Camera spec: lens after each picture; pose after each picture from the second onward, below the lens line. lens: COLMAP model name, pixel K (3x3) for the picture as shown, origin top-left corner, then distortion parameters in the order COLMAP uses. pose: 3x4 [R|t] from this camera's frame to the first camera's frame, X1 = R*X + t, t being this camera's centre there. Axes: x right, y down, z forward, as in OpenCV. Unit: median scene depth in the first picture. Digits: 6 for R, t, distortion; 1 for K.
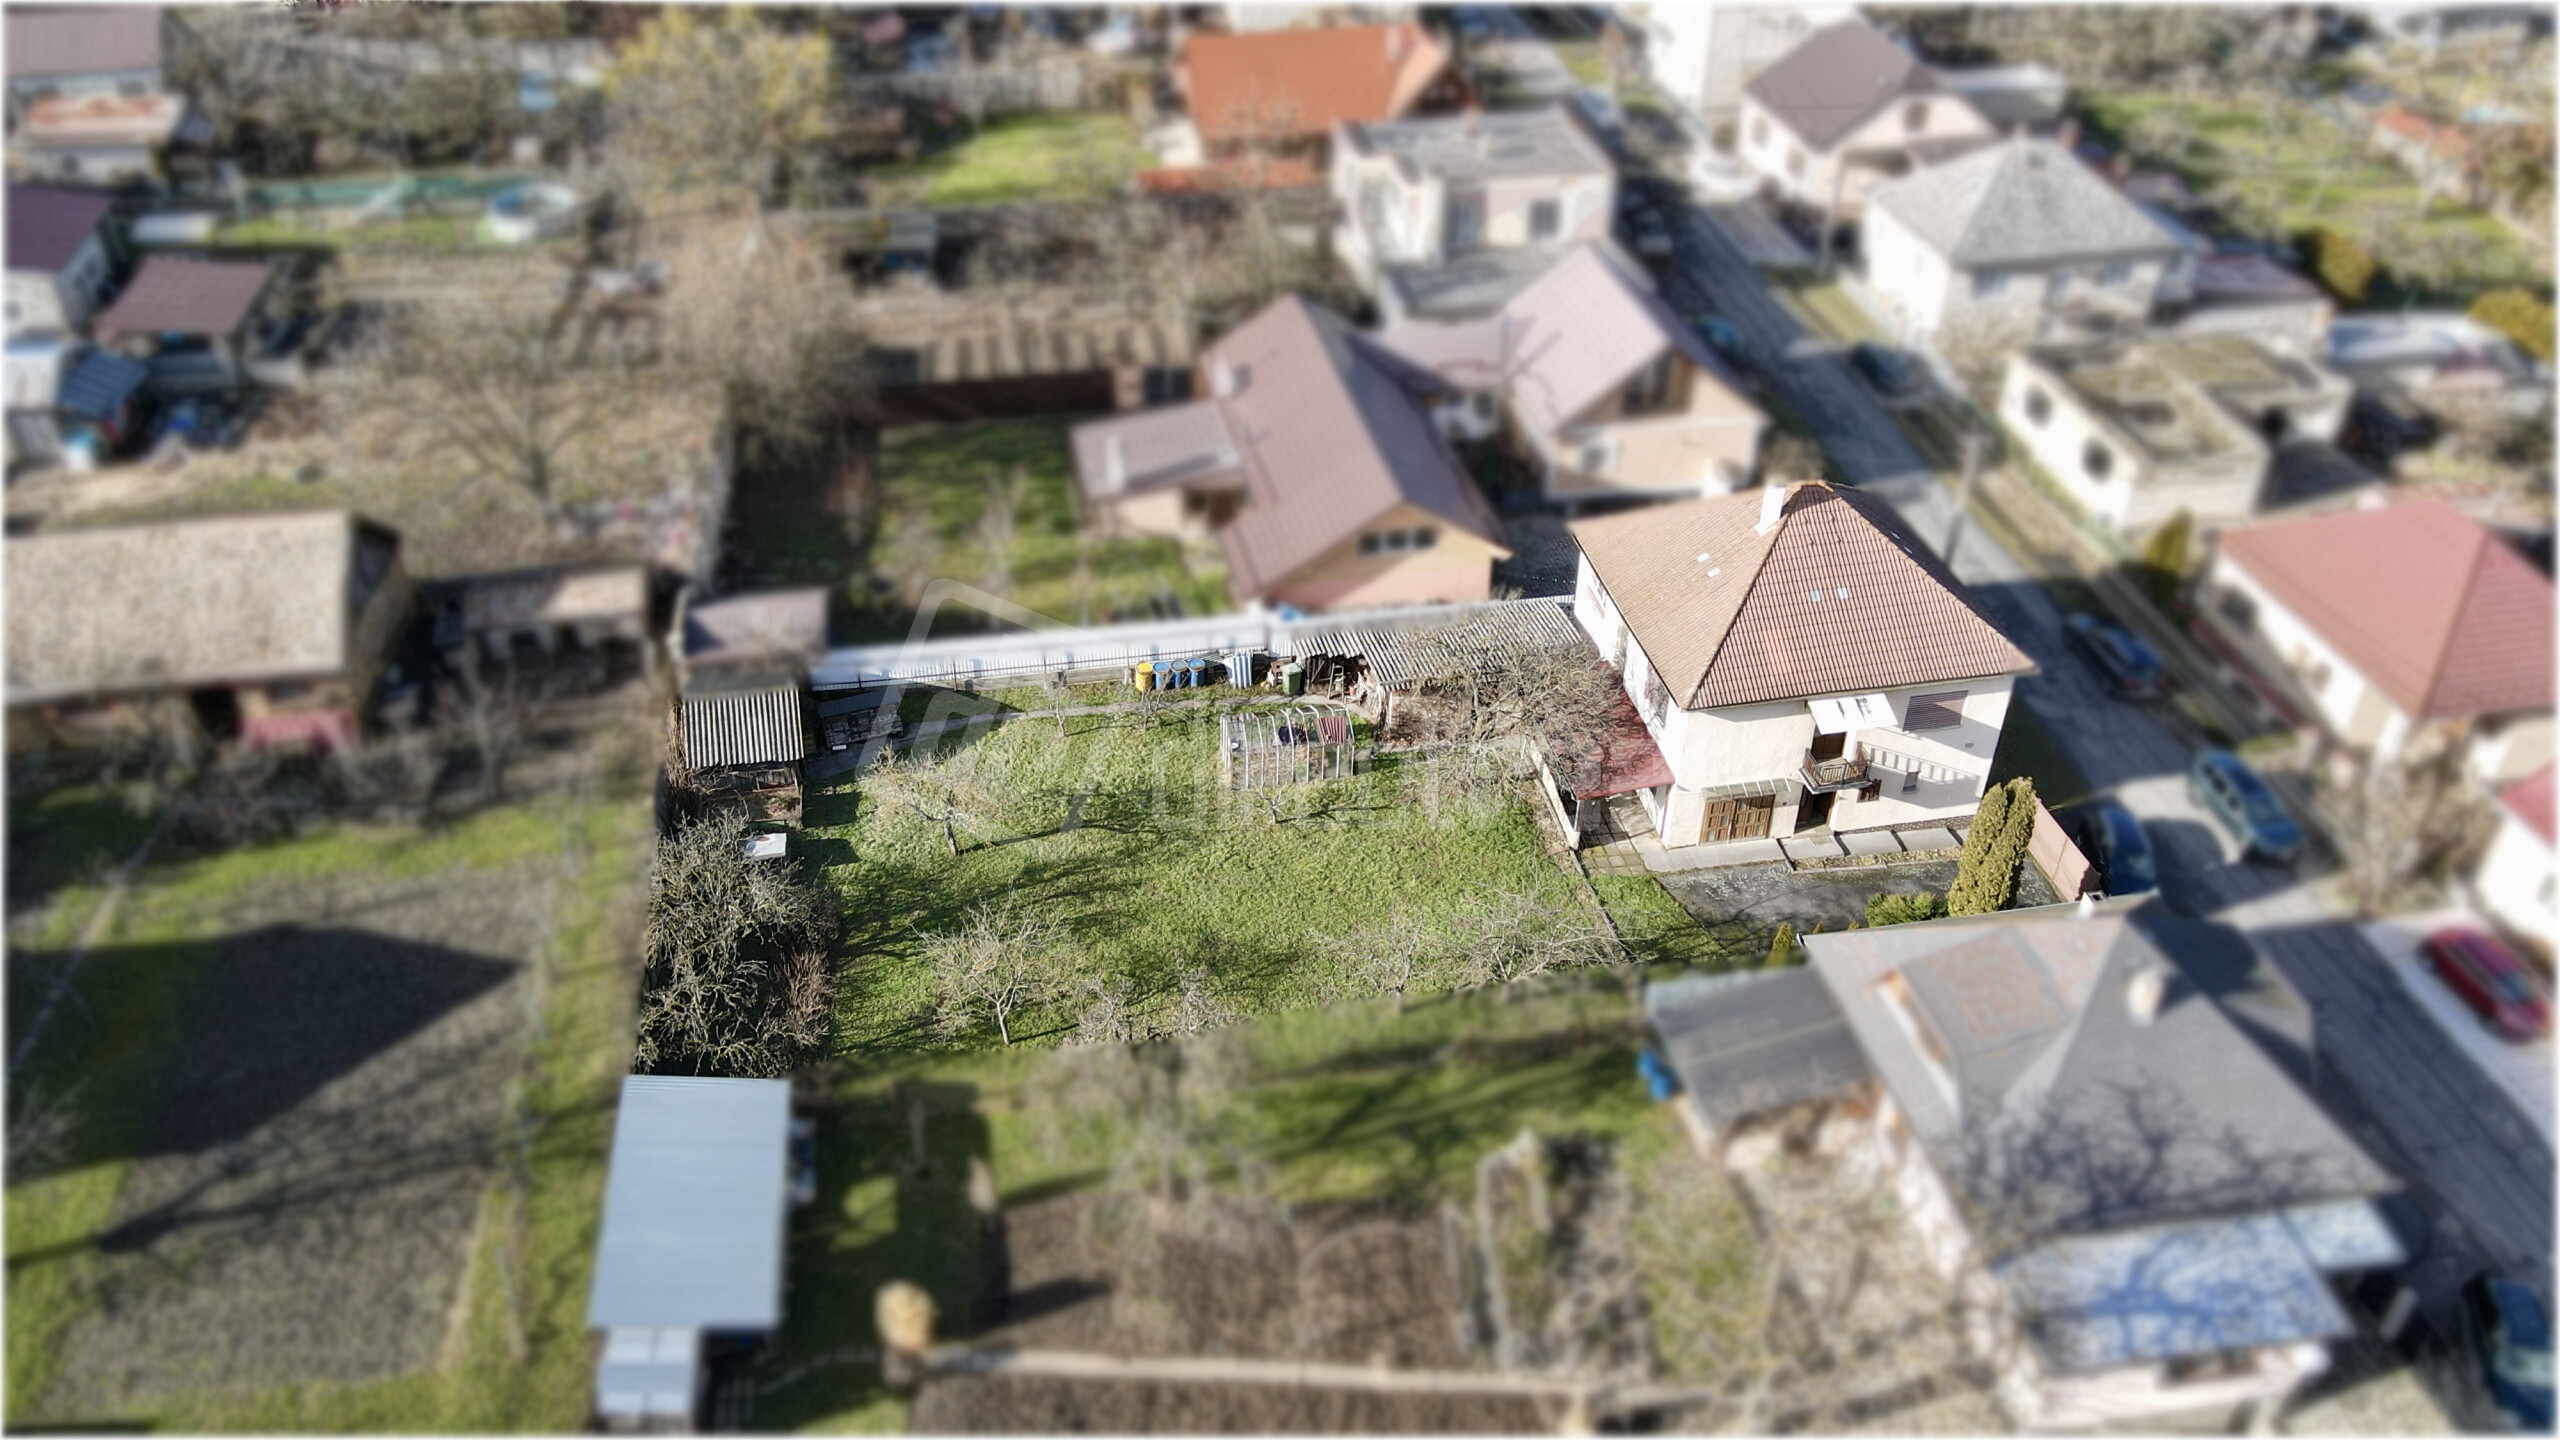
lens RADIAL K [[1897.9, 0, 1274.2], [0, 1897.9, 677.4], [0, 0, 1]] dist [-0.005435, 0.045882]
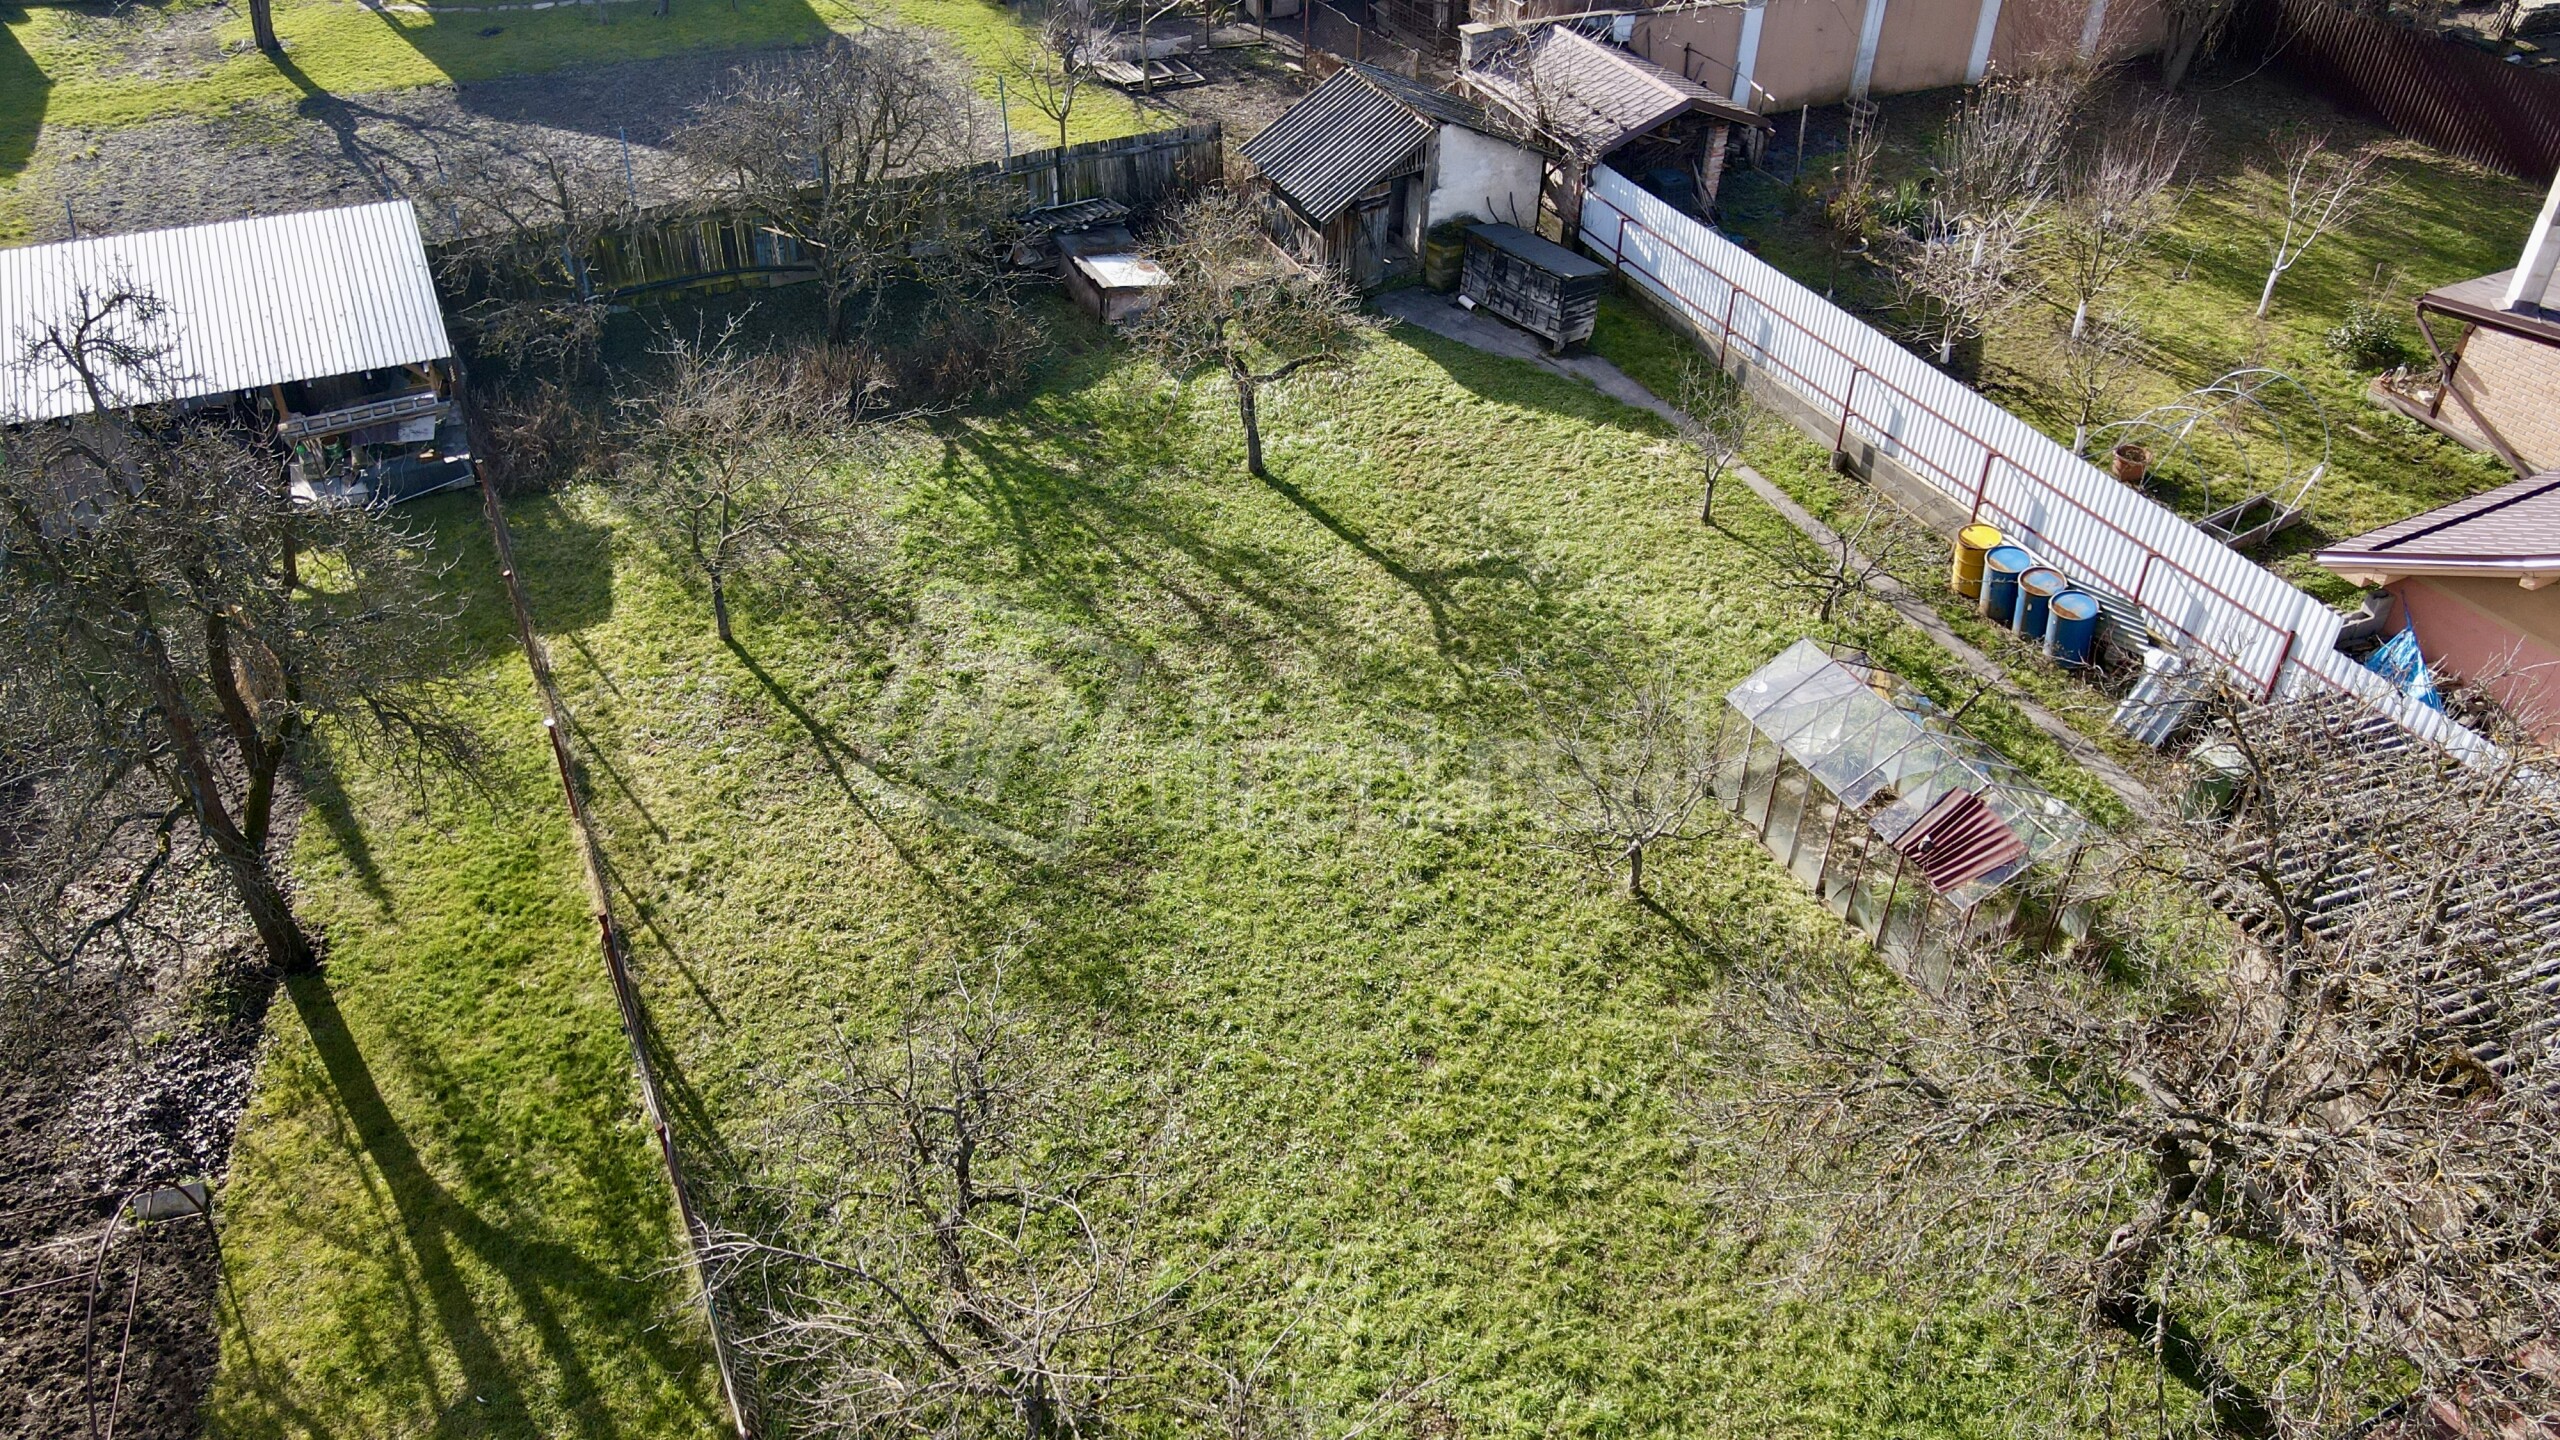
lens RADIAL K [[1835.3, 0, 1280.0], [0, 1835.3, 720.0], [0, 0, 1]] dist [-0.003038, 0.080904]
pose [[0.266239, 0.584092, -0.766782, 0.204901], [-0.566316, 0.738505, 0.365918, -0.032727], [0.780002, 0.336819, 0.527399, 0.652906]]
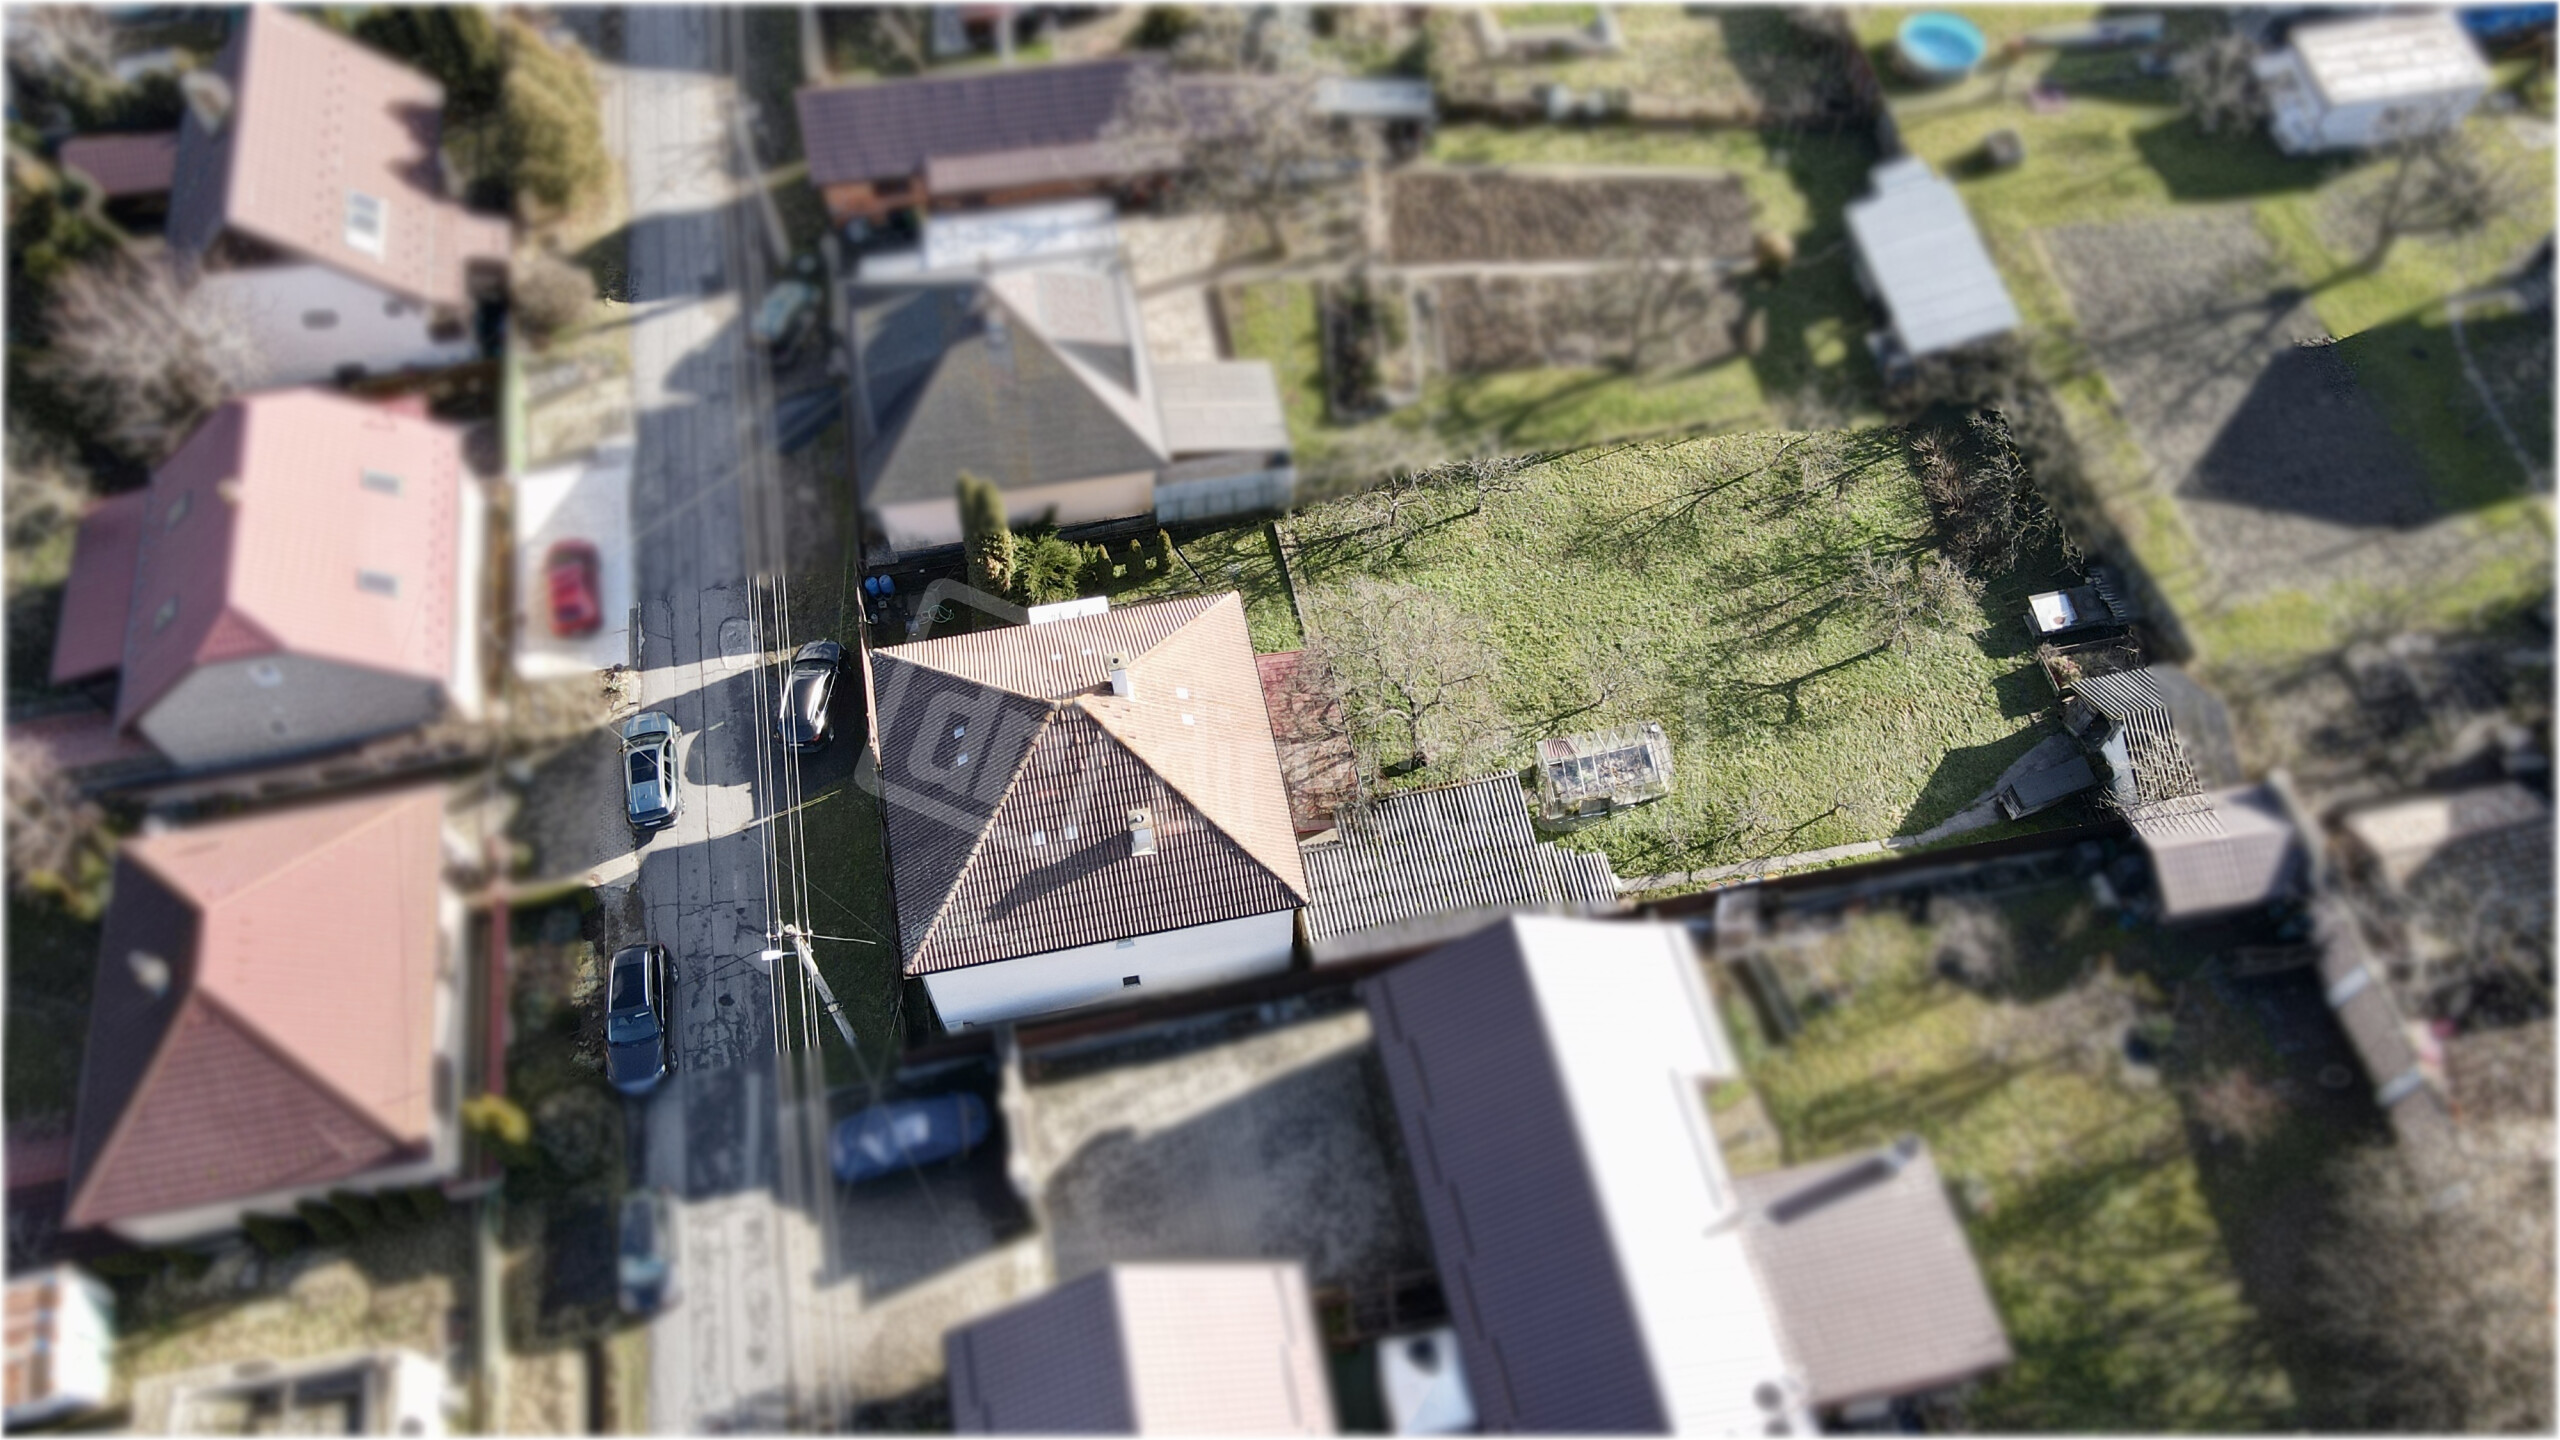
lens RADIAL K [[1835.3, 0, 1280.0], [0, 1835.3, 720.0], [0, 0, 1]] dist [-0.003038, 0.080904]
pose [[-0.999892, 0.005436, -0.013637, 0.167645], [-0.014000, -0.073367, 0.997207, -0.820403], [0.004420, 0.997290, 0.073435, 0.813460]]
